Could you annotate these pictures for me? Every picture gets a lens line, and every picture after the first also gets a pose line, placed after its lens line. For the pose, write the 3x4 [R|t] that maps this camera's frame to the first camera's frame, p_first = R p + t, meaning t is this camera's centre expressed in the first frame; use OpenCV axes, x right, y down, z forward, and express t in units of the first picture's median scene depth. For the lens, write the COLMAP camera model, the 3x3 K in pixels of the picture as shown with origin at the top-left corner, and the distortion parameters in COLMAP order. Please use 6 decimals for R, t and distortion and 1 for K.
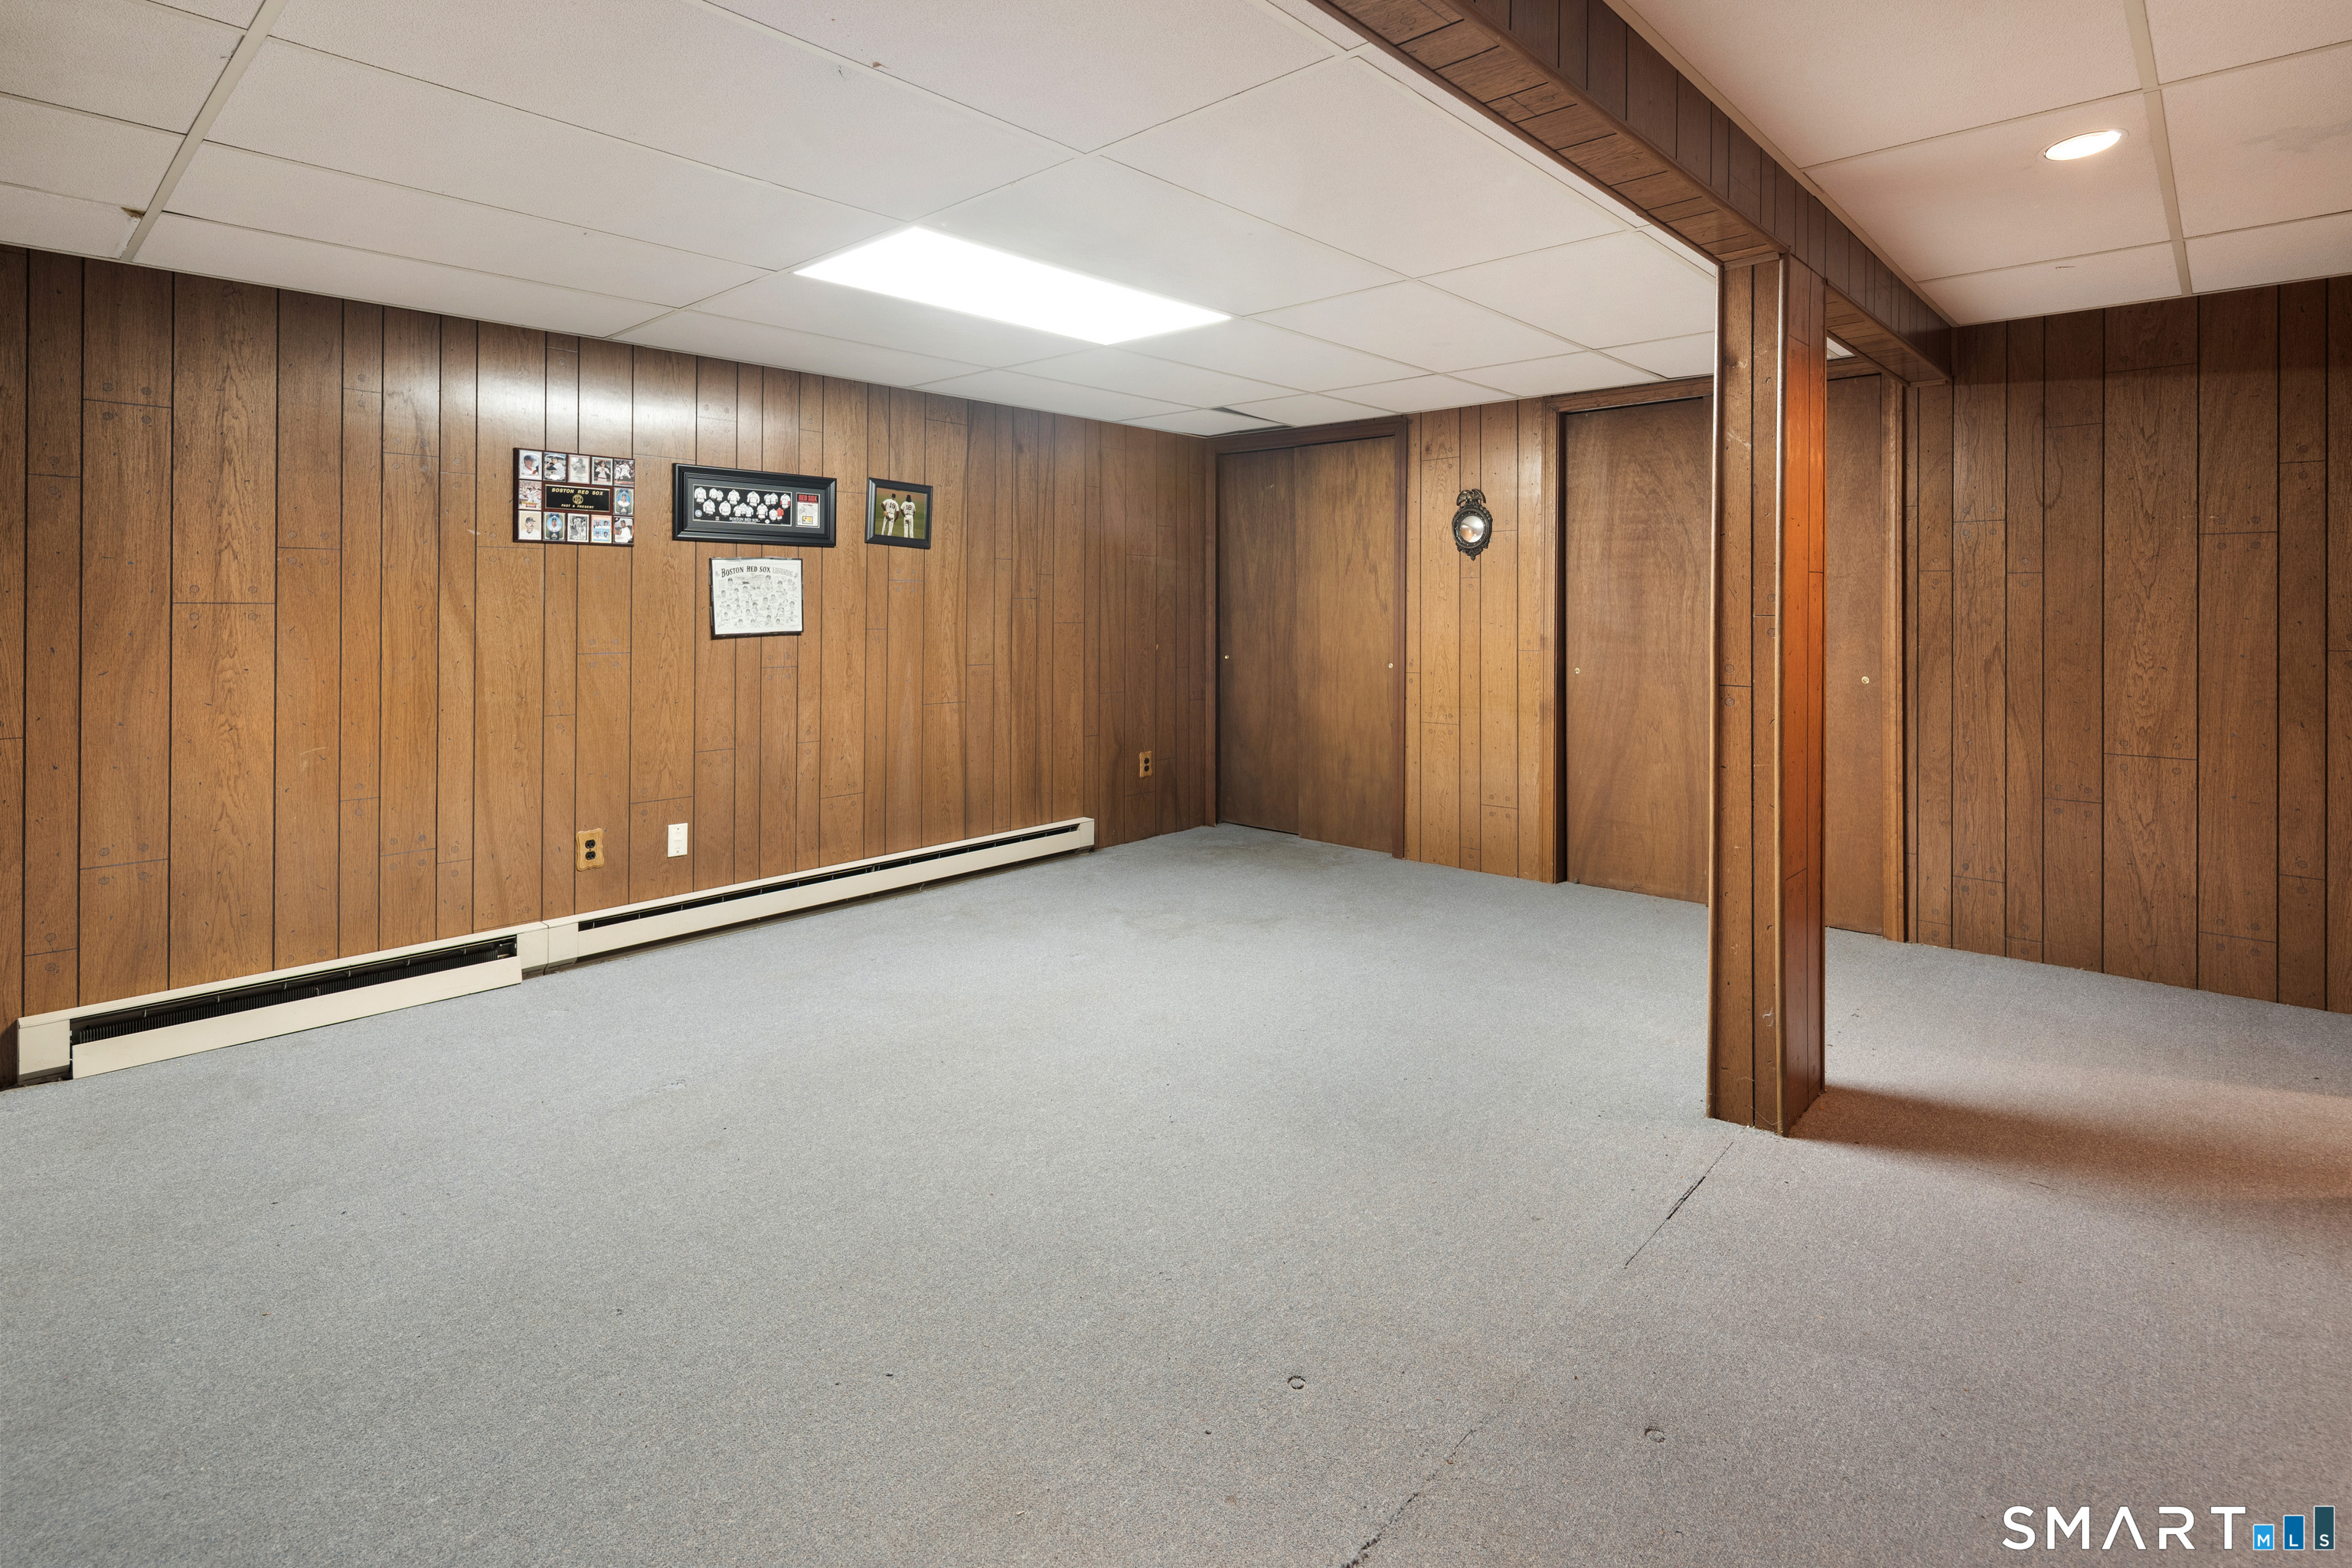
lens RADIAL K [[1139.7, 0, 1176.0], [0, 1139.7, 784.0], [0, 0, 1]] dist [0.000060, -0.000154]
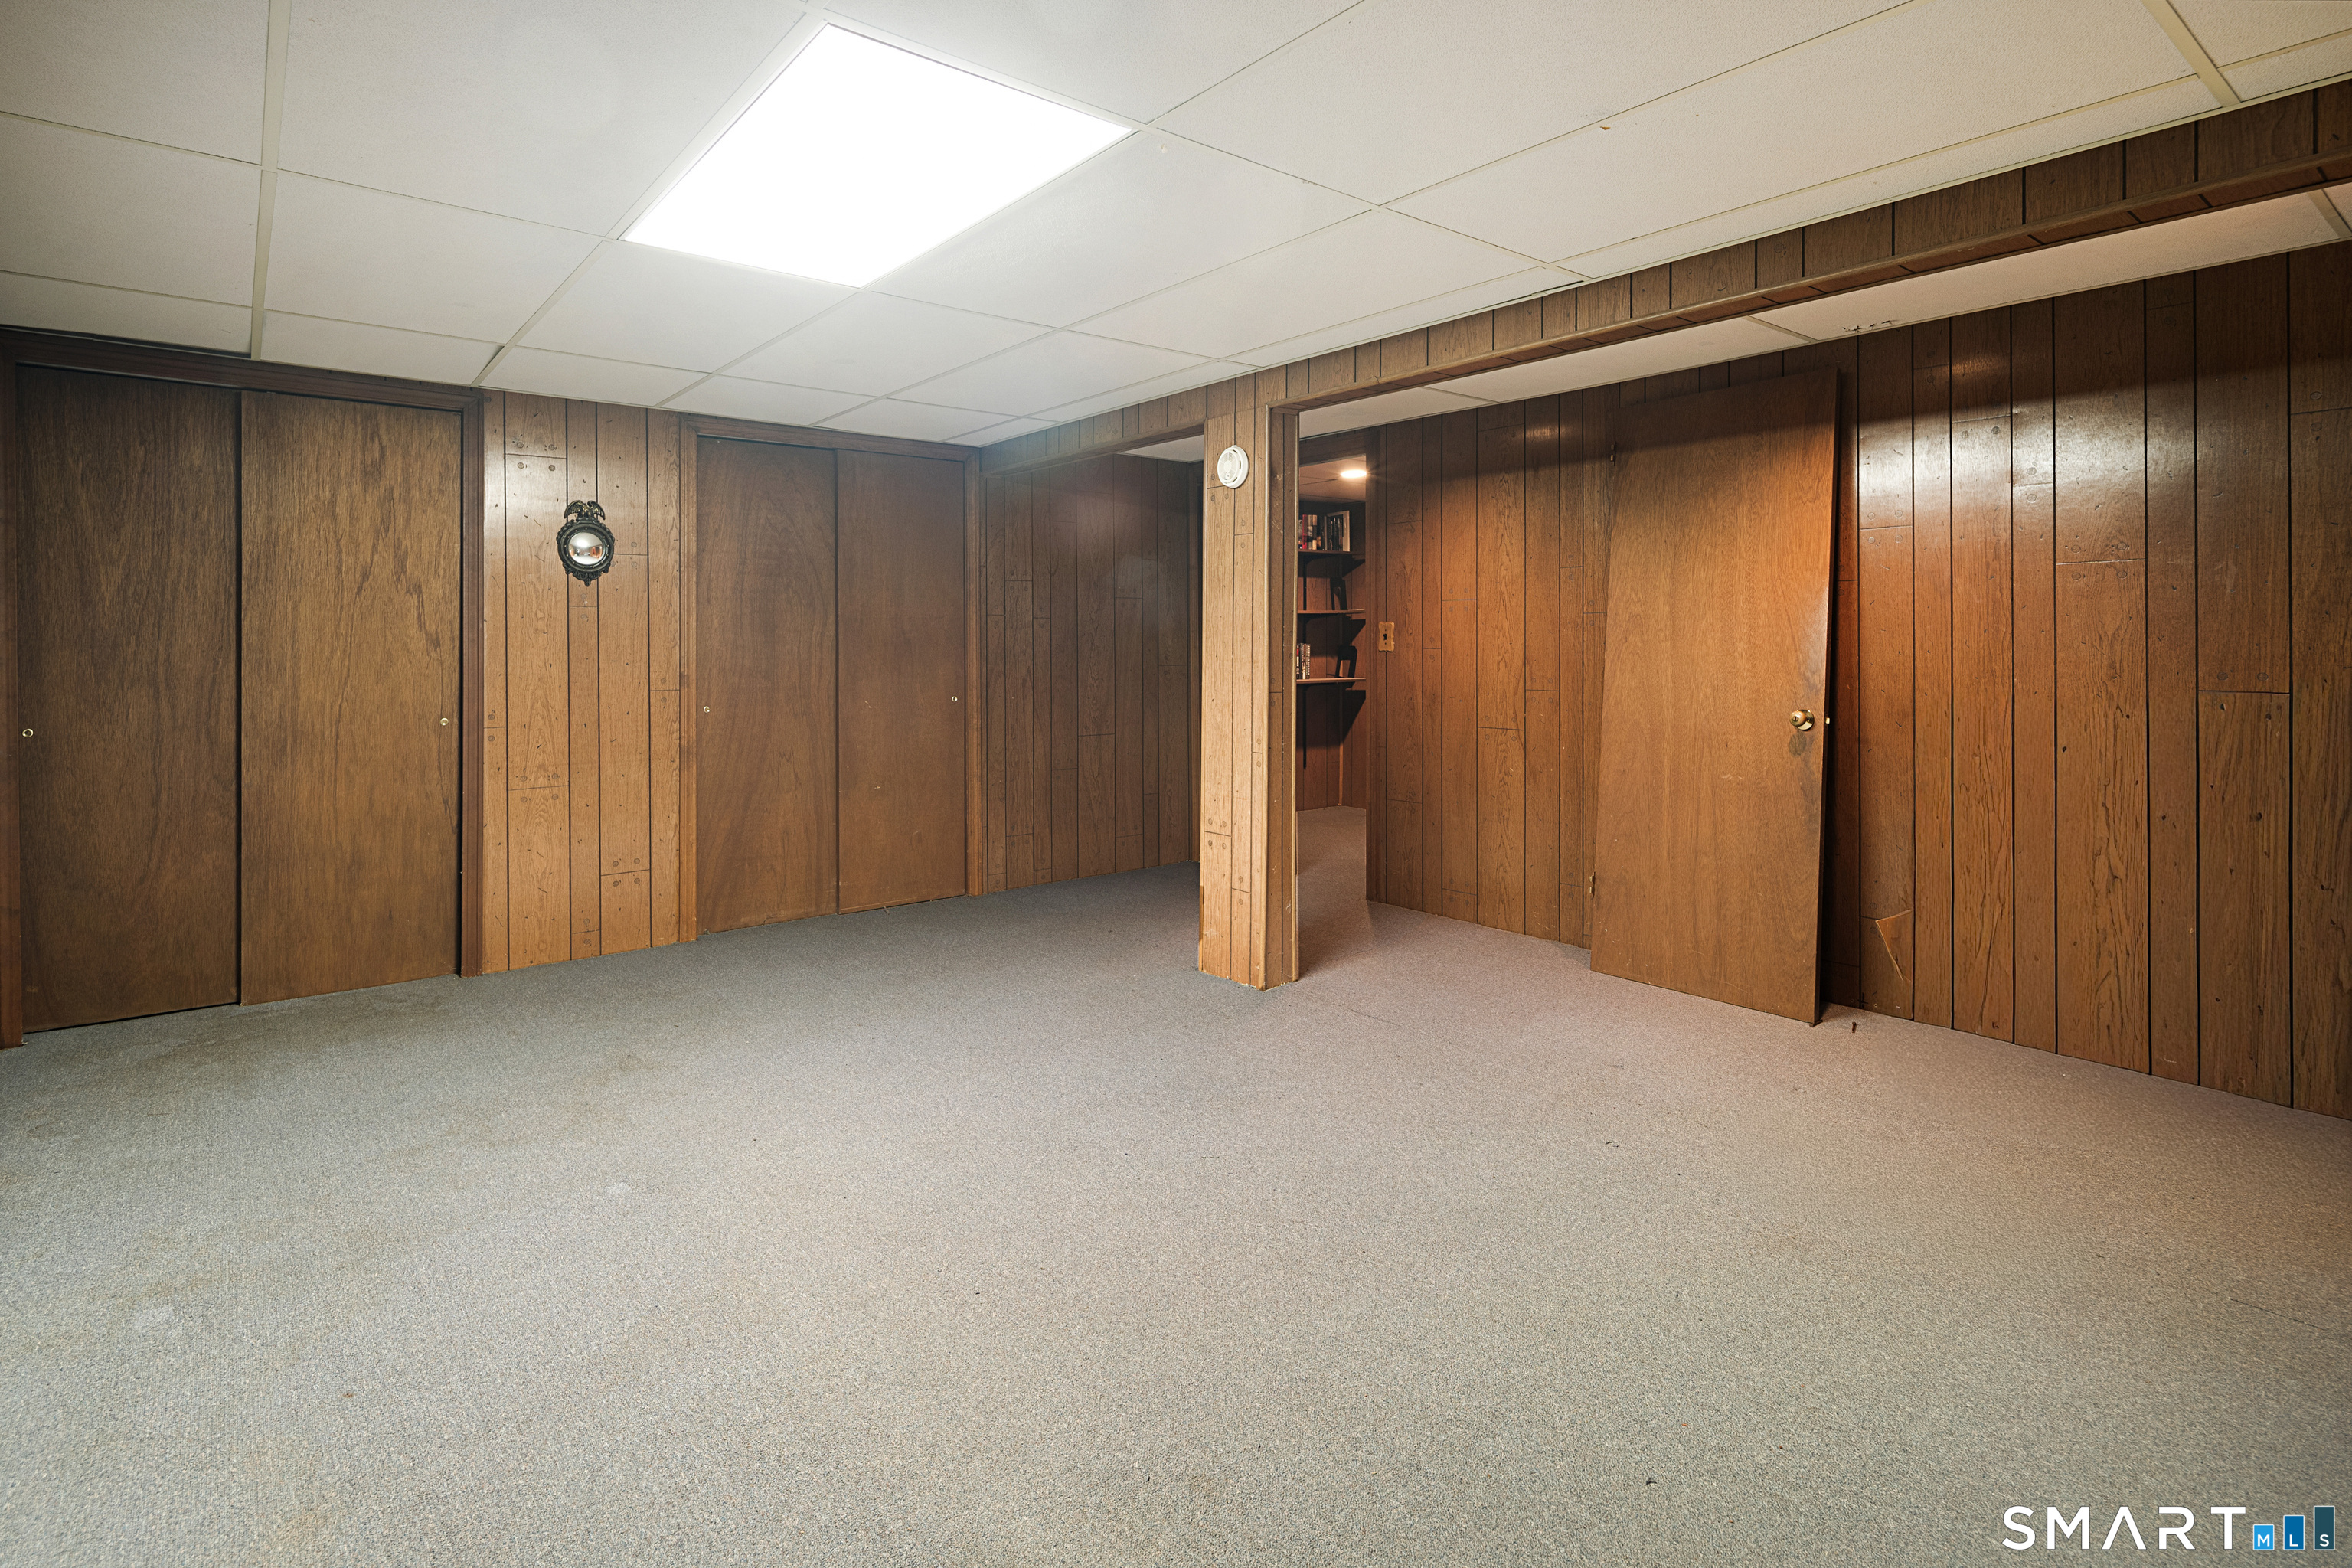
lens RADIAL K [[1150.3, 0, 1174.0], [0, 1150.3, 827.4], [0, 0, 1]] dist [-0.000498, -0.000527]
pose [[0.145263, -0.152909, 0.977506, -0.528987], [0.156350, 0.979119, 0.129927, -0.064943], [-0.976961, 0.133960, 0.166138, 0.462066]]
